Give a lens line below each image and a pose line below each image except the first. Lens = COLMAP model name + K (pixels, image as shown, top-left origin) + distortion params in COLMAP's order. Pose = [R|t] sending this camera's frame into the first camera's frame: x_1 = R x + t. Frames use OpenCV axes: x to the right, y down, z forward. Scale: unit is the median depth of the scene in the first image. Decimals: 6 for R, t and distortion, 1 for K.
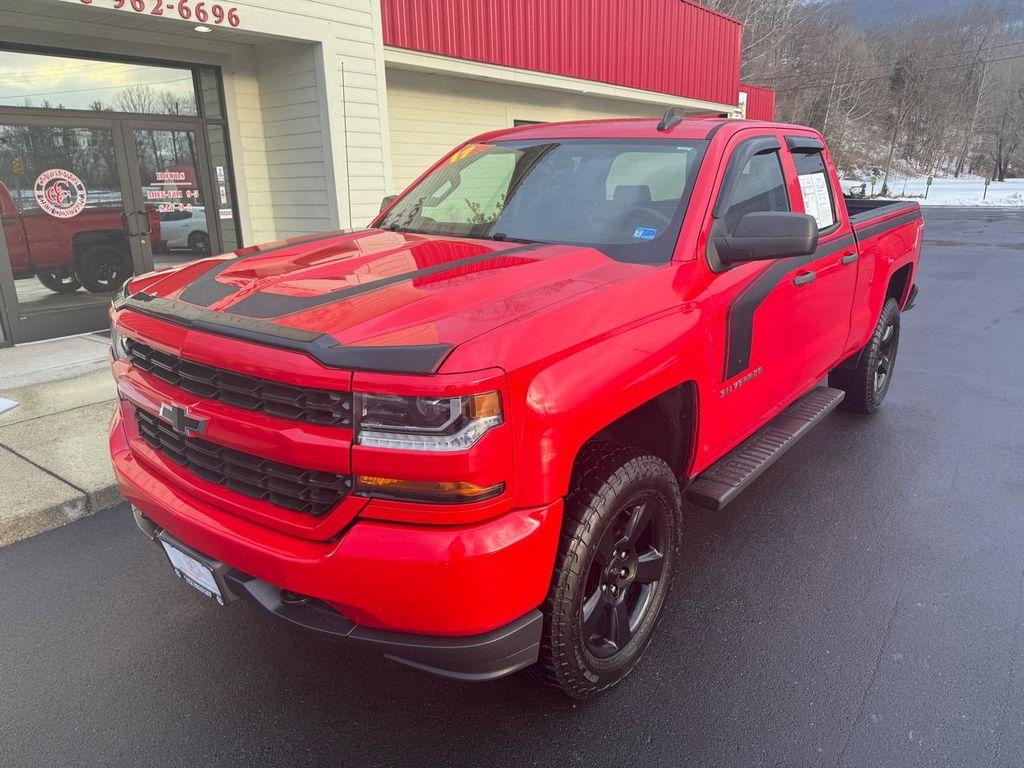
lens RADIAL K [[723.3, 0, 512.0], [0, 723.3, 384.0], [0, 0, 1]] dist [-0.000850, -0.008732]
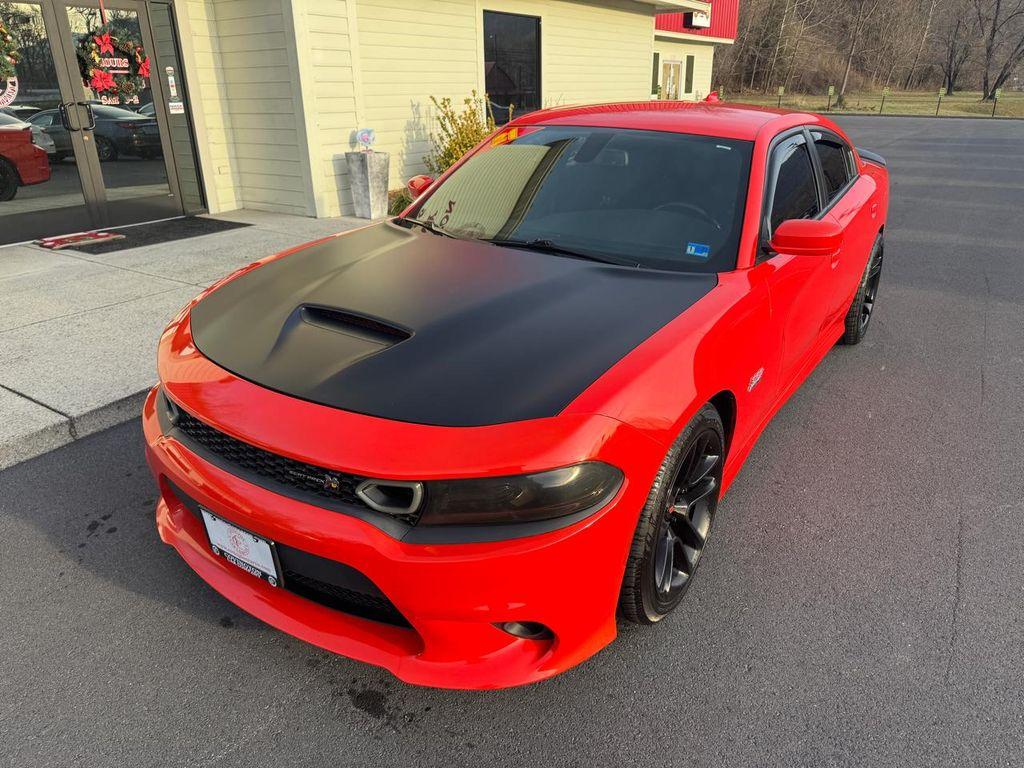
lens RADIAL K [[723.3, 0, 512.0], [0, 723.3, 384.0], [0, 0, 1]] dist [-0.000850, -0.008732]
pose [[0.997492, -0.012841, 0.069612, -0.049863], [0.004660, 0.993187, 0.116438, 0.004570], [-0.070633, -0.115821, 0.990756, 0.039673]]
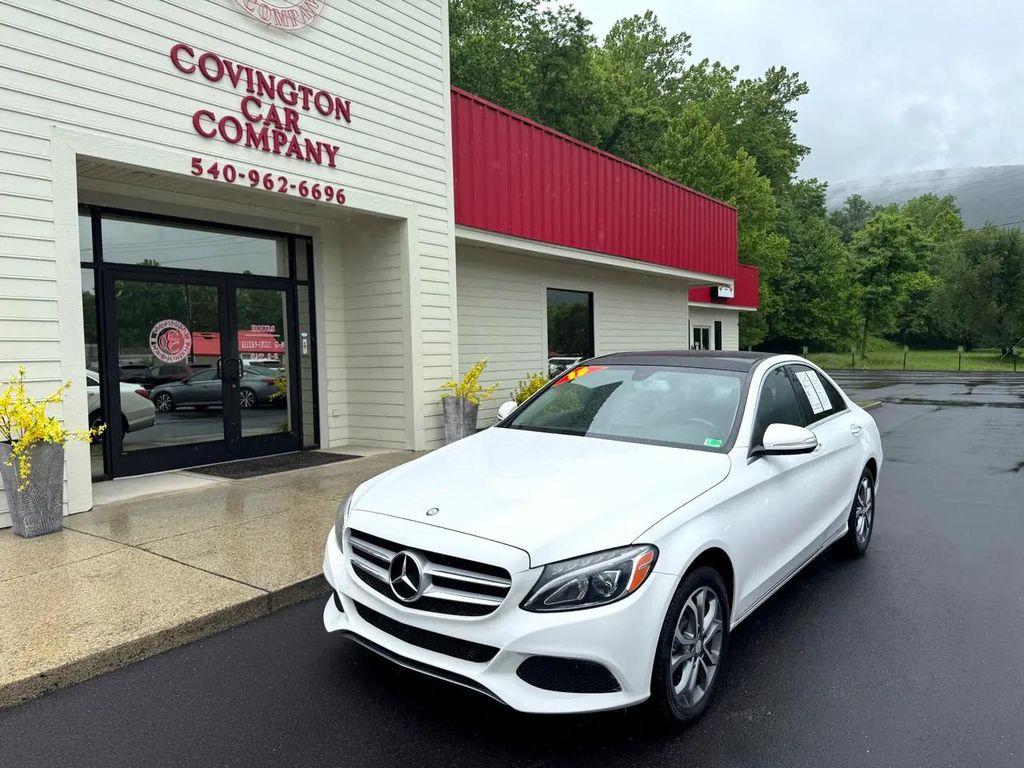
lens RADIAL K [[713.0, 0, 516.4], [0, 713.0, 384.1], [0, 0, 1]] dist [0.074993, -0.118762]
pose [[0.999724, 0.005626, 0.022823, -0.113843], [-0.000383, 0.974701, -0.223512, 0.041429], [-0.023503, 0.223442, 0.974434, -0.061343]]
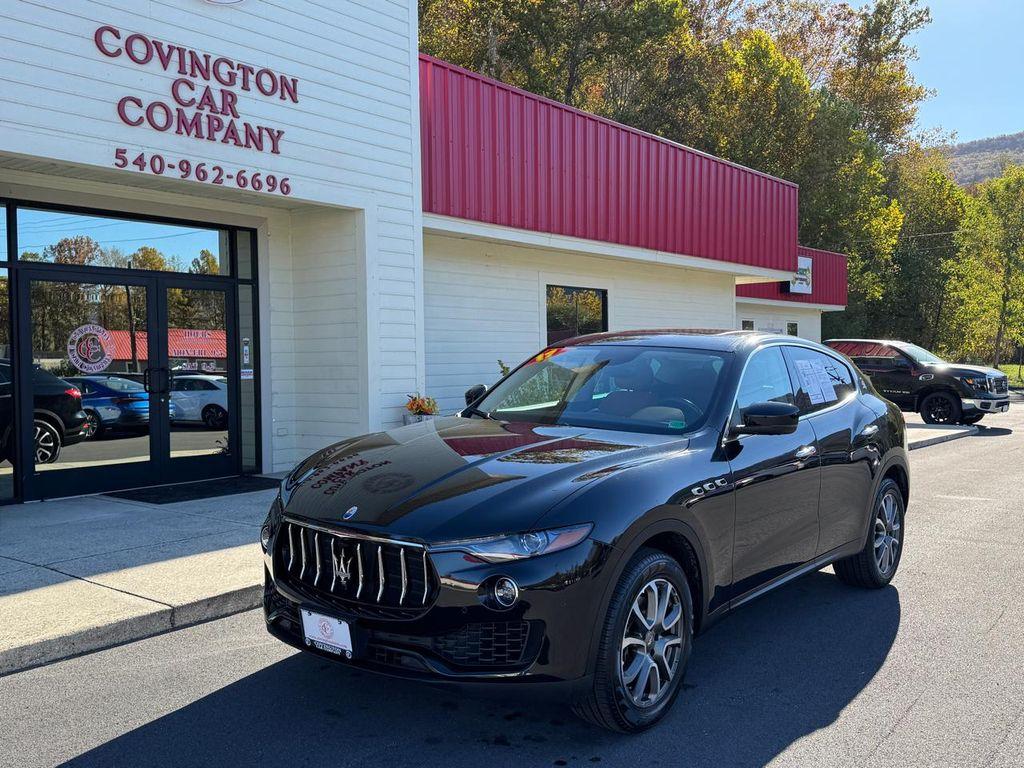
lens RADIAL K [[926.2, 0, 511.4], [0, 926.2, 379.2], [0, 0, 1]] dist [0.153231, -0.291949]
pose [[0.999733, 0.014734, -0.017799, -0.031356], [-0.018678, 0.968803, -0.247126, 0.074727], [0.013602, 0.247392, 0.968820, -0.200178]]
